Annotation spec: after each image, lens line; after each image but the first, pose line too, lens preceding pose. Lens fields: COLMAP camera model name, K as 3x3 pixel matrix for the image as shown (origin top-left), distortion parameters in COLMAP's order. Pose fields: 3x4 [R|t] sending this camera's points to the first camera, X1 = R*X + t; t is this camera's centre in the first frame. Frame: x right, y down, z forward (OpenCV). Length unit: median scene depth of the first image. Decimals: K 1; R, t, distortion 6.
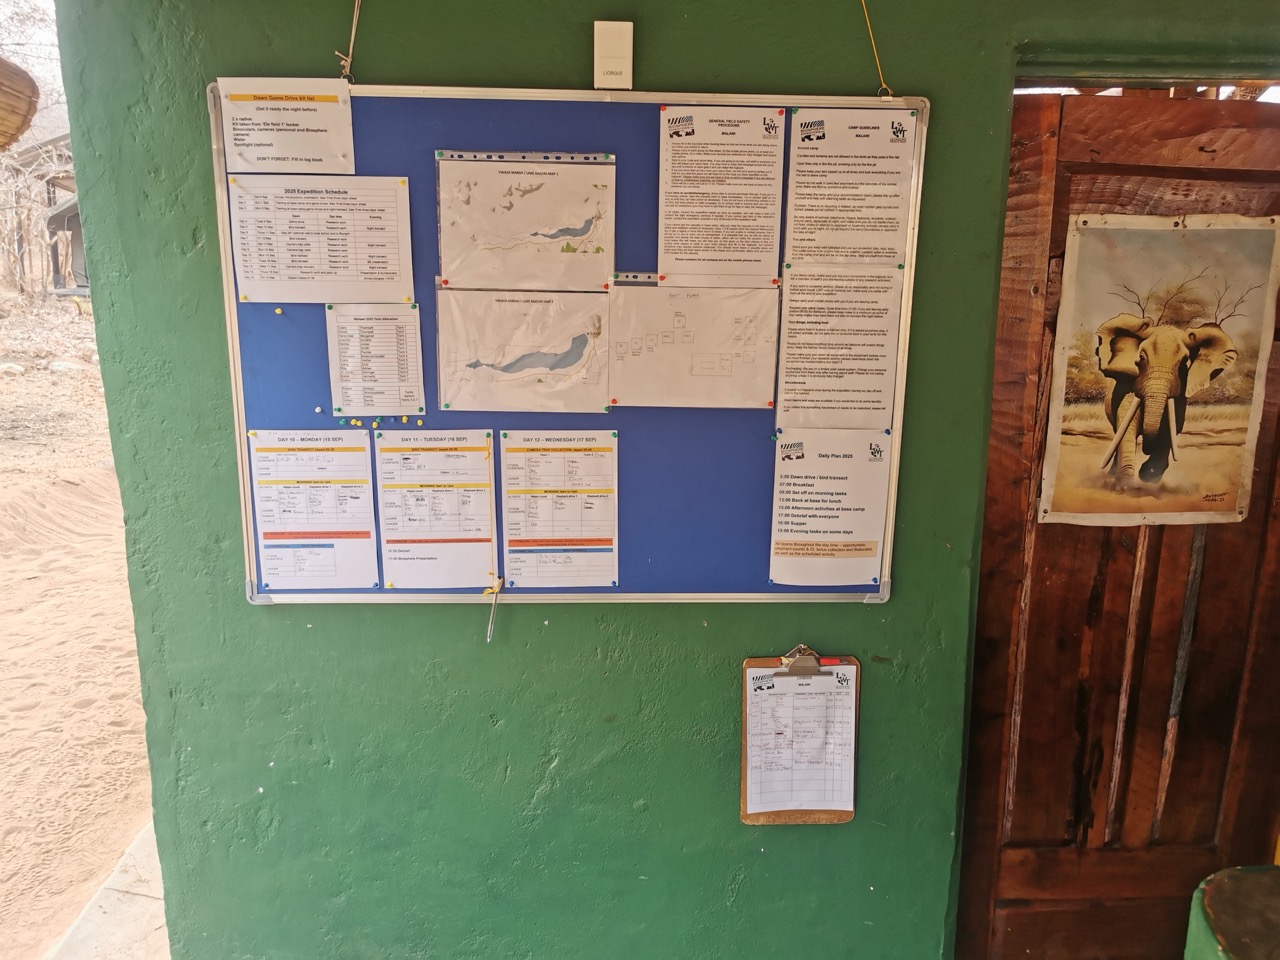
lens RADIAL K [[989.3, 0, 645.7], [0, 989.3, 477.0], [0, 0, 1]] dist [0.063354, -0.091382]
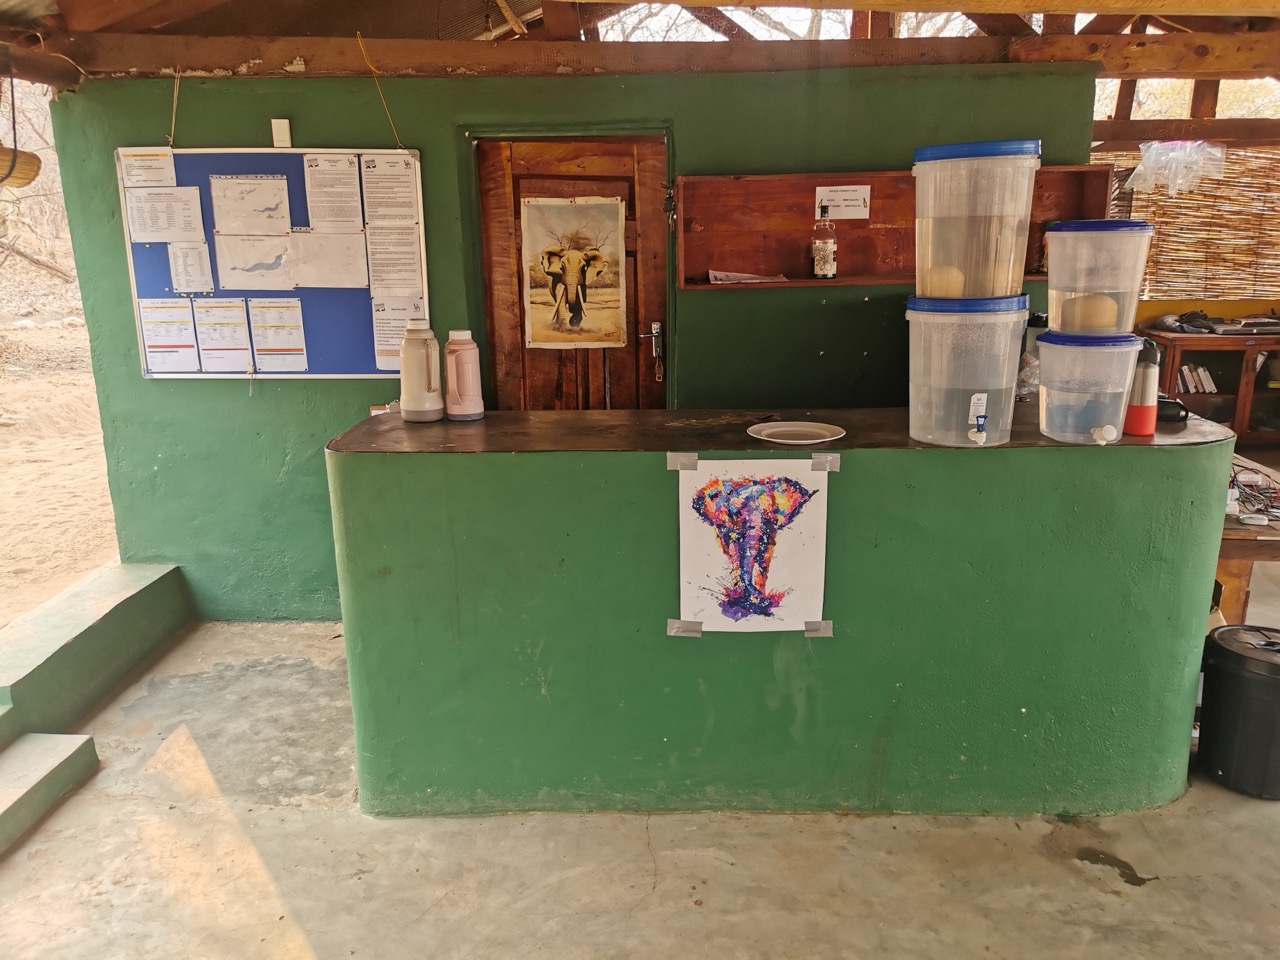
lens RADIAL K [[1018.7, 0, 666.8], [0, 1018.7, 480.1], [0, 0, 1]] dist [0.079229, -0.119915]
pose [[0.998319, -0.003587, -0.057847, 0.921430], [0.005401, 0.999498, 0.031228, 0.292748], [0.057706, -0.031488, 0.997837, -1.271129]]
